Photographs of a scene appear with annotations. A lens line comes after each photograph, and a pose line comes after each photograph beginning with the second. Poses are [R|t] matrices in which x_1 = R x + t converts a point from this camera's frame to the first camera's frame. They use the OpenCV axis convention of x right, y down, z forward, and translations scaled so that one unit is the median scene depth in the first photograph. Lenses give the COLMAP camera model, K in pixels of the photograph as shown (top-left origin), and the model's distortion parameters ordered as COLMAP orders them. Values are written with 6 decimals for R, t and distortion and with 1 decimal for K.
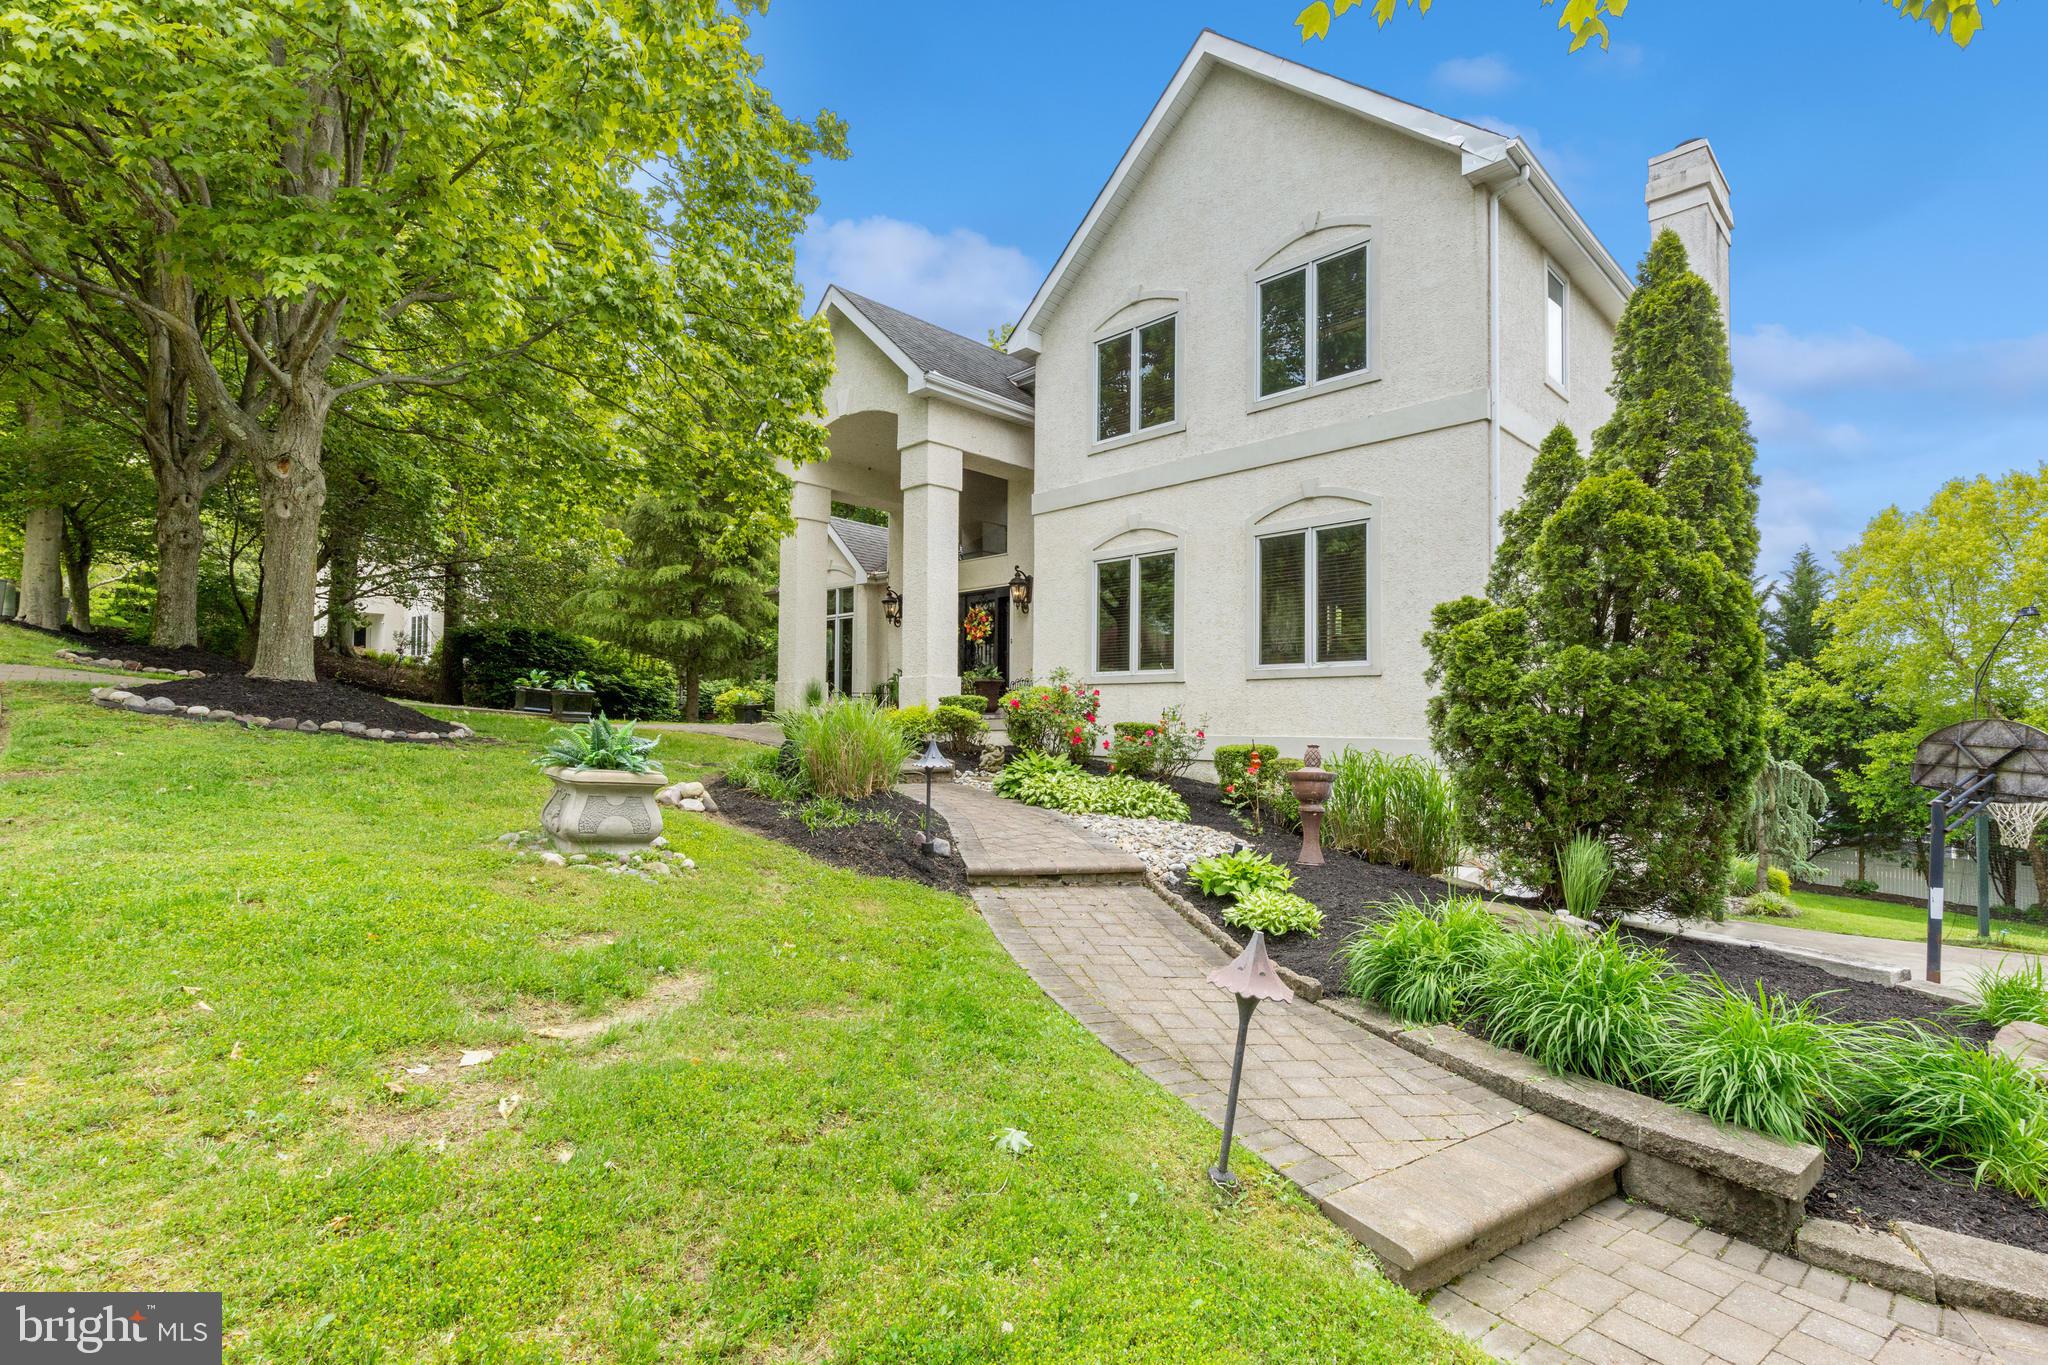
lens RADIAL K [[960.7, 0, 1022.3], [0, 960.7, 719.8], [0, 0, 1]] dist [-0.054567, -0.000685]
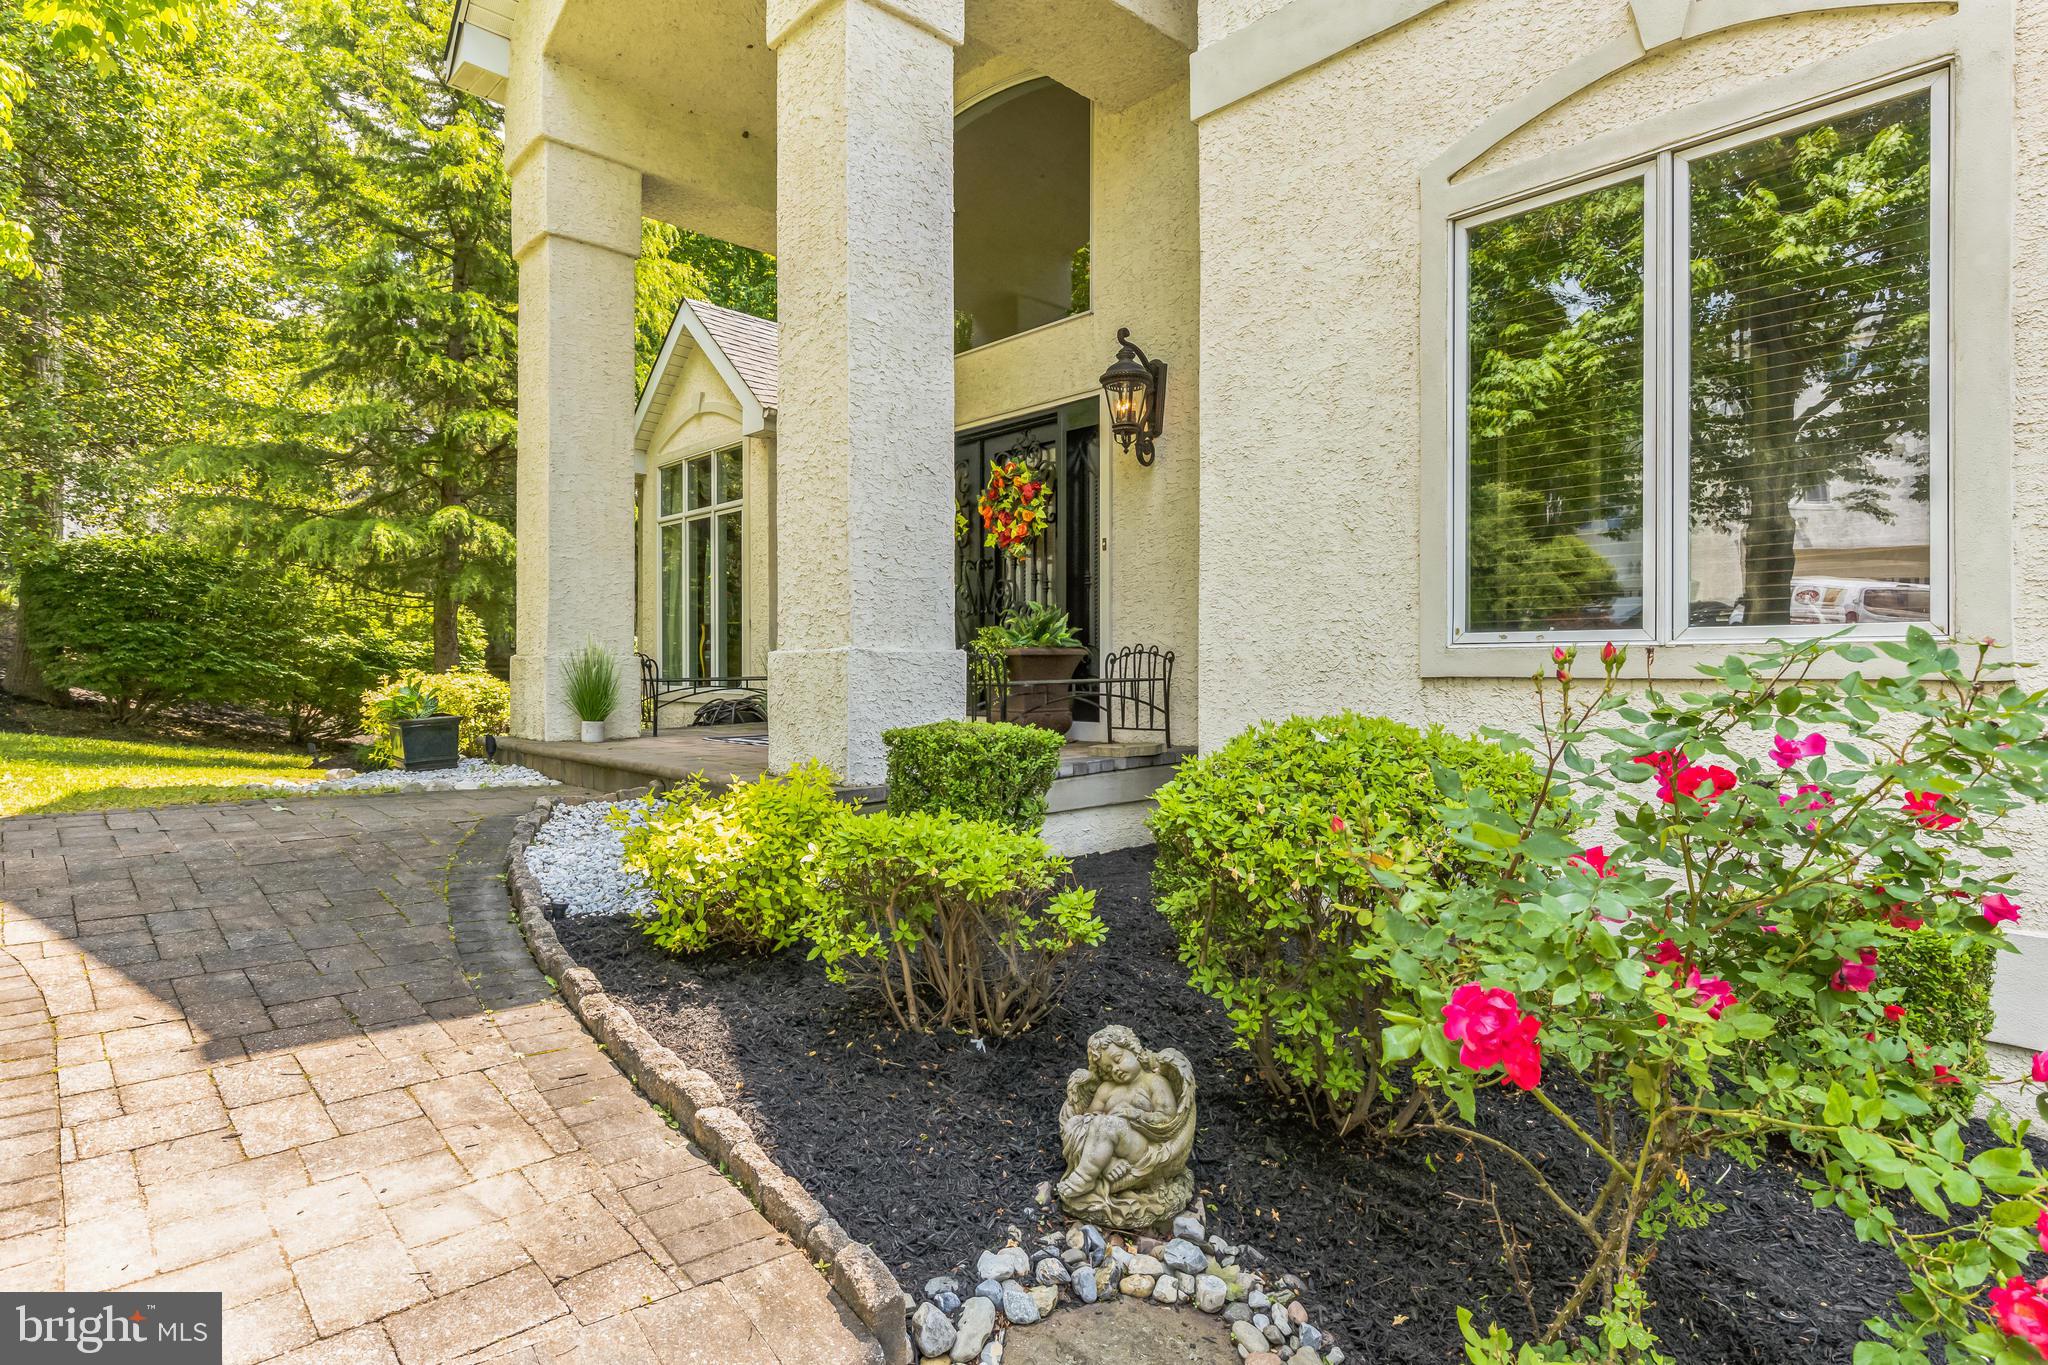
lens RADIAL K [[1024.6, 0, 1024.0], [0, 1024.6, 682.5], [0, 0, 1]] dist [-0.000317, -0.000079]
pose [[0.999691, -0.006297, -0.024044, -0.036255], [0.006607, 0.999895, 0.012866, -0.037032], [0.023960, -0.013021, 0.999628, 0.660130]]
